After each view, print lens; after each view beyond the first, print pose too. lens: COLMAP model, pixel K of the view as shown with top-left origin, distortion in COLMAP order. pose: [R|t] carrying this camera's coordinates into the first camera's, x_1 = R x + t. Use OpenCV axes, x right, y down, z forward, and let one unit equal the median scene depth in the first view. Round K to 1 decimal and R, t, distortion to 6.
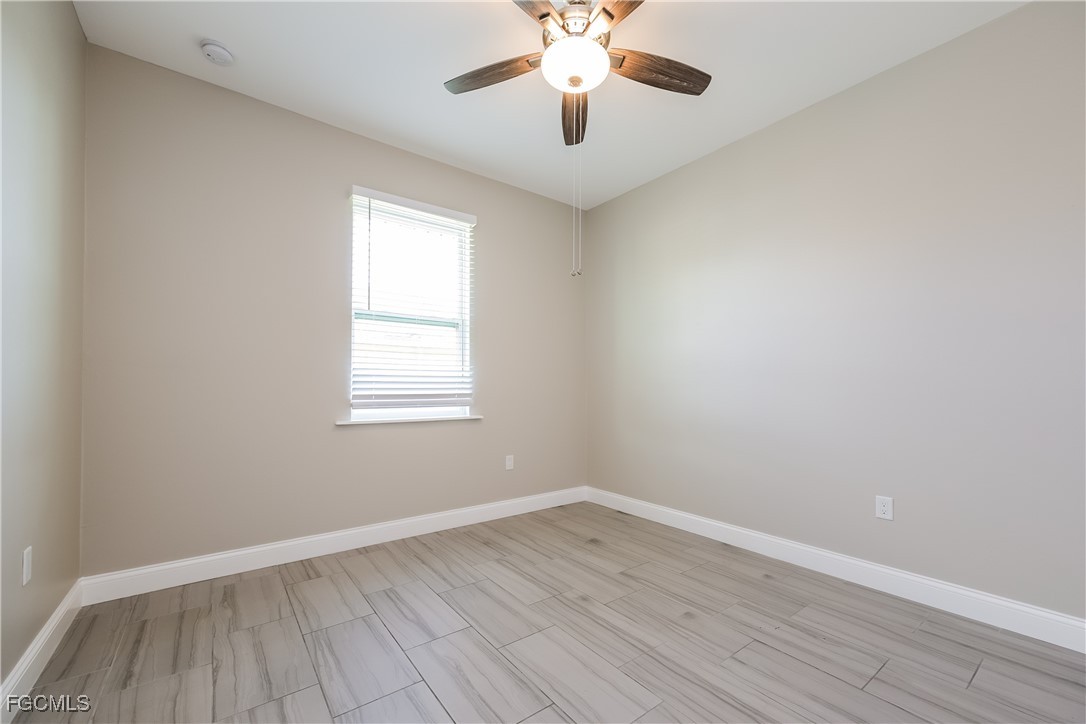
lens RADIAL K [[433.3, 0, 550.9], [0, 433.3, 375.6], [0, 0, 1]] dist [0.015063, 0.000134]
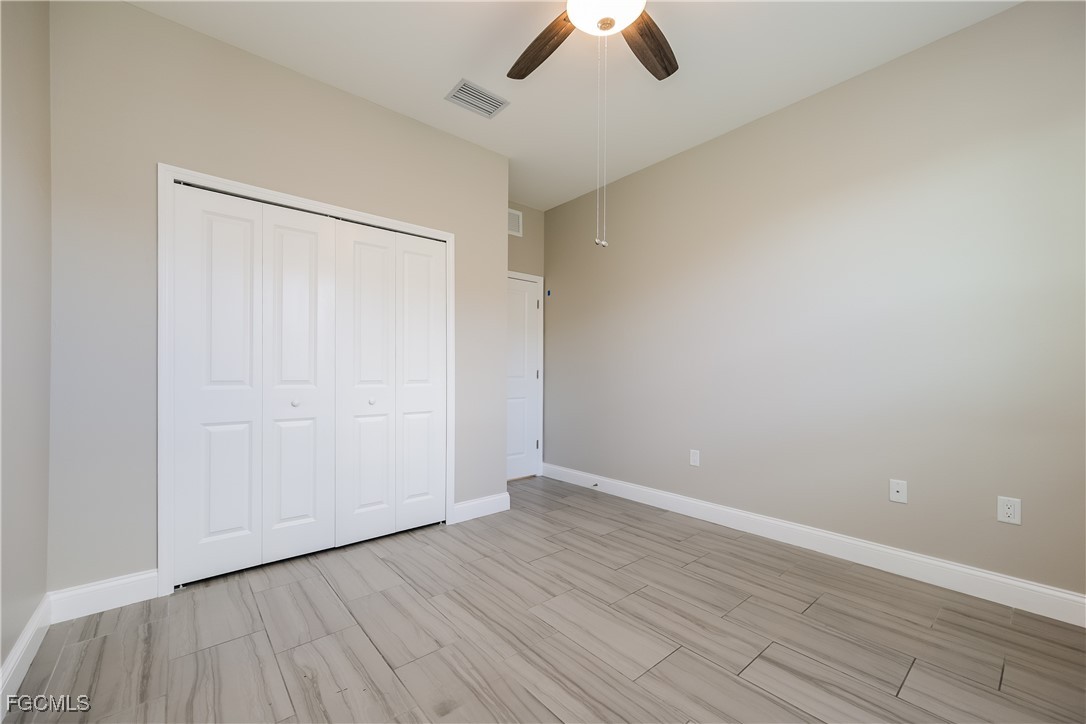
lens RADIAL K [[433.3, 0, 550.9], [0, 433.3, 375.6], [0, 0, 1]] dist [0.015063, 0.000134]
pose [[-0.998129, -0.001388, -0.061133, 0.252484], [-0.000137, 0.999791, -0.020460, 0.059272], [0.061149, -0.020413, -0.997920, 2.206196]]
